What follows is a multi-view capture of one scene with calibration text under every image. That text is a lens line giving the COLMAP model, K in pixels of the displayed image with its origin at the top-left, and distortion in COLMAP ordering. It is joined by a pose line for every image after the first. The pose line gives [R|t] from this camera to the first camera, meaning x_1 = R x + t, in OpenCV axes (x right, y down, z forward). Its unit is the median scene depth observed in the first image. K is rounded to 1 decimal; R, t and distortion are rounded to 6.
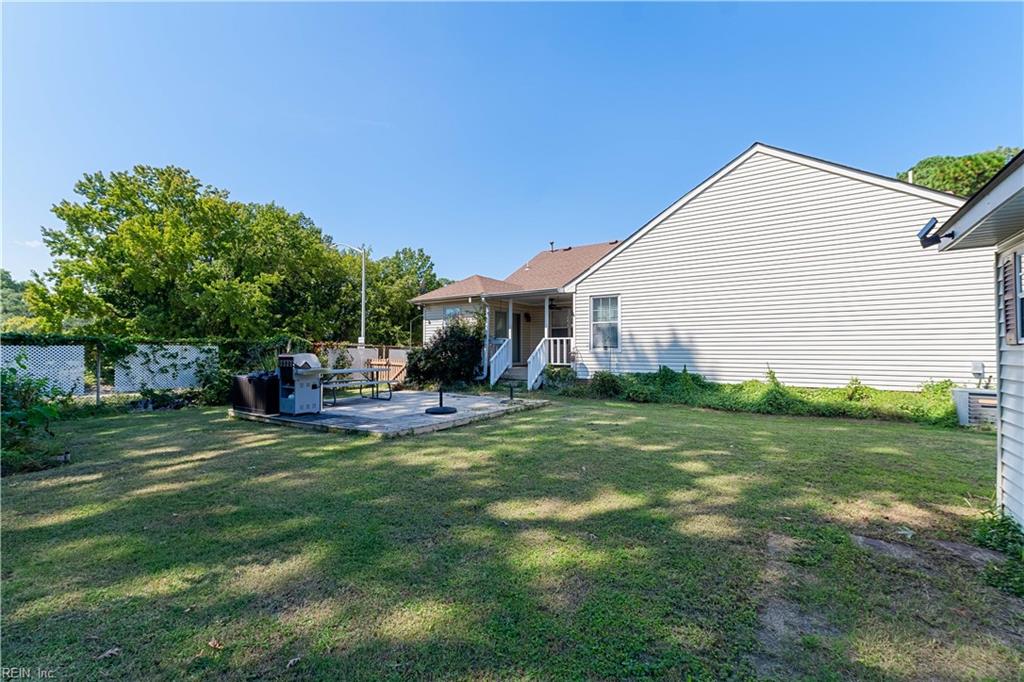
lens RADIAL K [[444.6, 0, 512.0], [0, 444.6, 341.0], [0, 0, 1]] dist [0.004821, 0.000583]
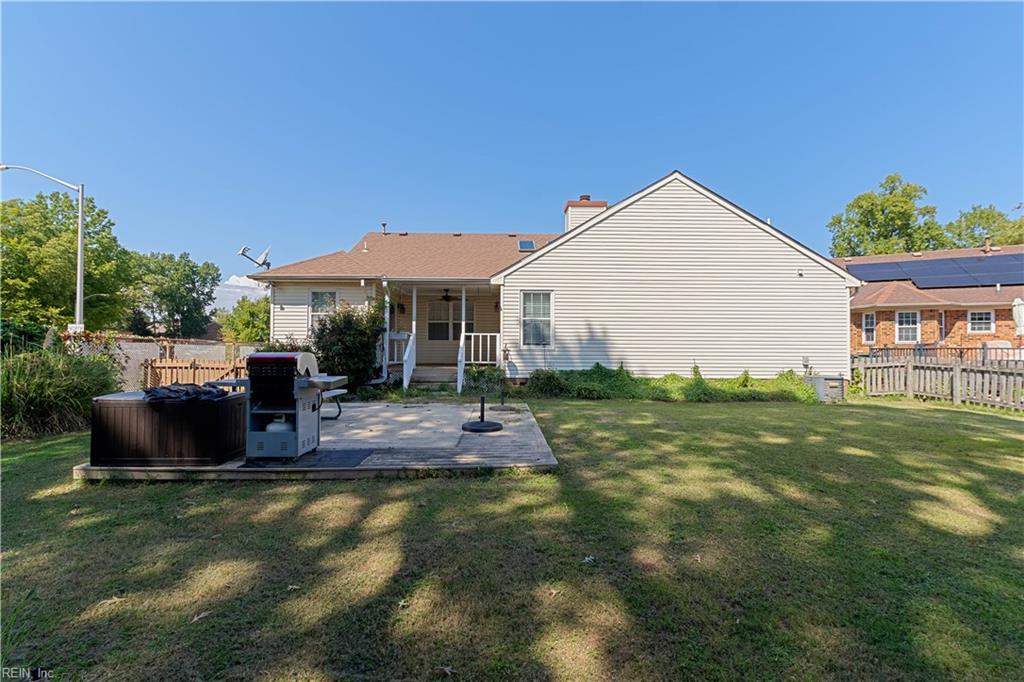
lens RADIAL K [[449.2, 0, 512.0], [0, 449.2, 341.0], [0, 0, 1]] dist [0.005490, 0.000892]
pose [[0.815669, 0.011788, 0.578399, -0.377559], [-0.017431, 0.999839, 0.004203, 0.003294], [-0.578257, -0.013510, 0.815743, 0.223180]]
